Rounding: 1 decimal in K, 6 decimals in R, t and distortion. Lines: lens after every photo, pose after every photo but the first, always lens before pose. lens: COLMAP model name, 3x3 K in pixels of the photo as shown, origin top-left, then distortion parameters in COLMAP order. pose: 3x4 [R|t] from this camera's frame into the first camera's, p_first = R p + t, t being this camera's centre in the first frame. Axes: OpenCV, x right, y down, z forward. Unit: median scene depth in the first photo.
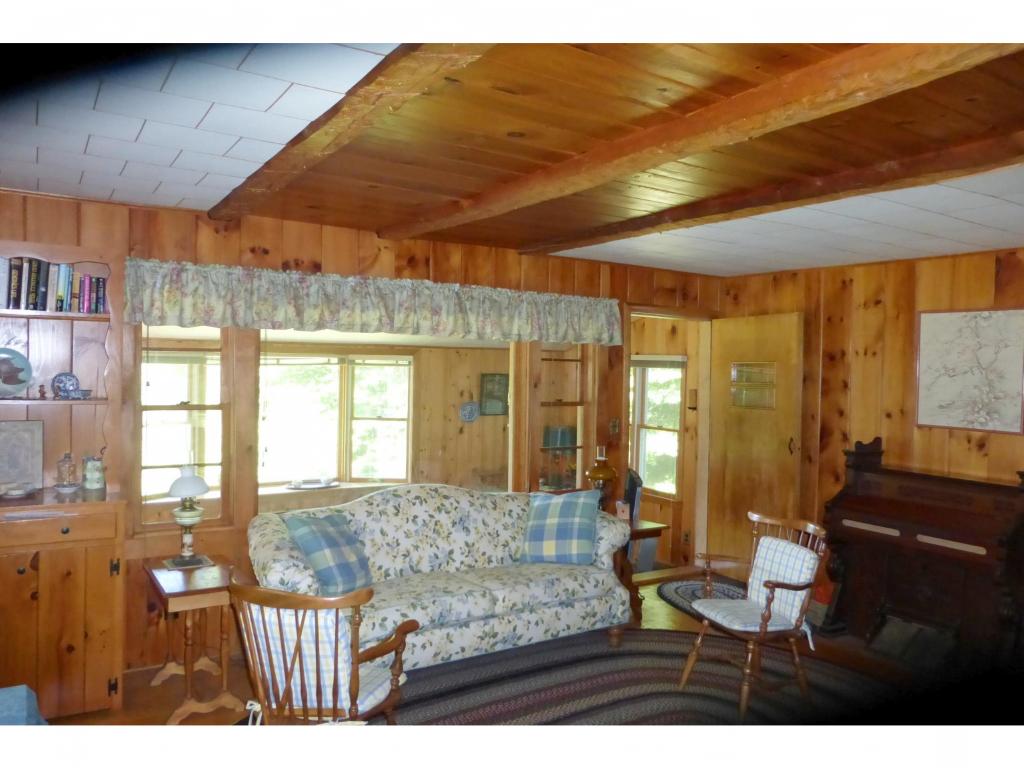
lens RADIAL K [[749.2, 0, 509.6], [0, 749.2, 378.9], [0, 0, 1]] dist [0.008864, 0.002126]
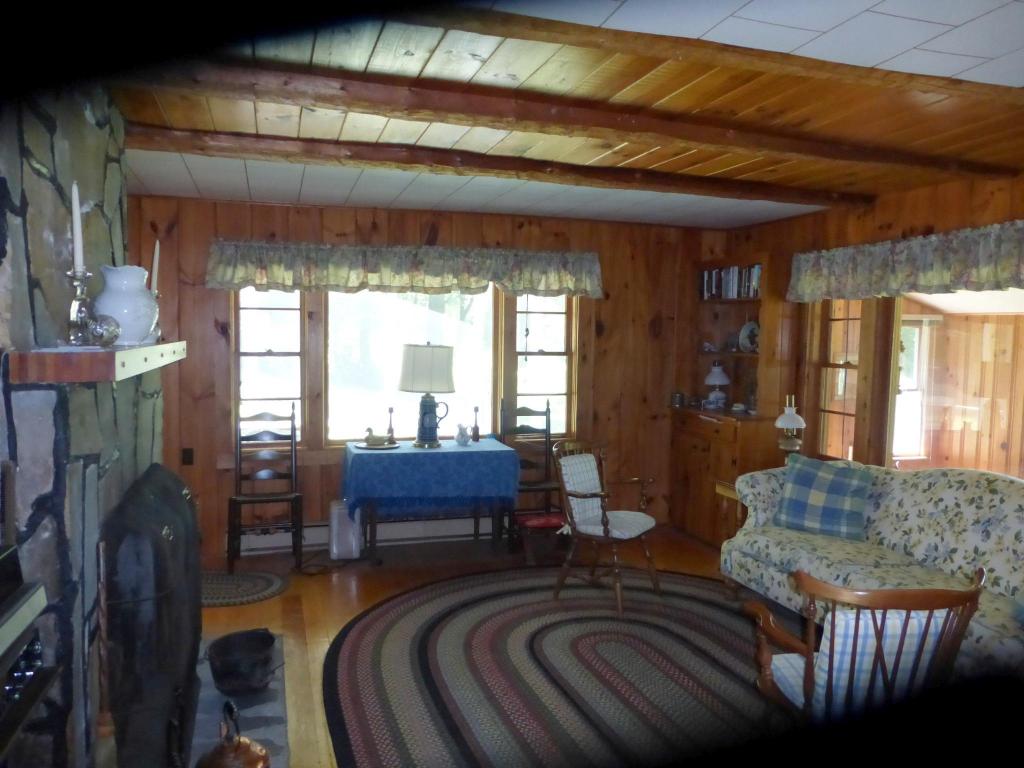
lens RADIAL K [[749.2, 0, 509.5], [0, 749.2, 387.1], [0, 0, 1]] dist [0.008864, 0.002126]
pose [[-0.237009, 0.022725, -0.971242, 0.830117], [-0.072737, 0.996505, 0.041066, 0.055092], [0.968781, 0.080378, -0.234528, 0.710184]]
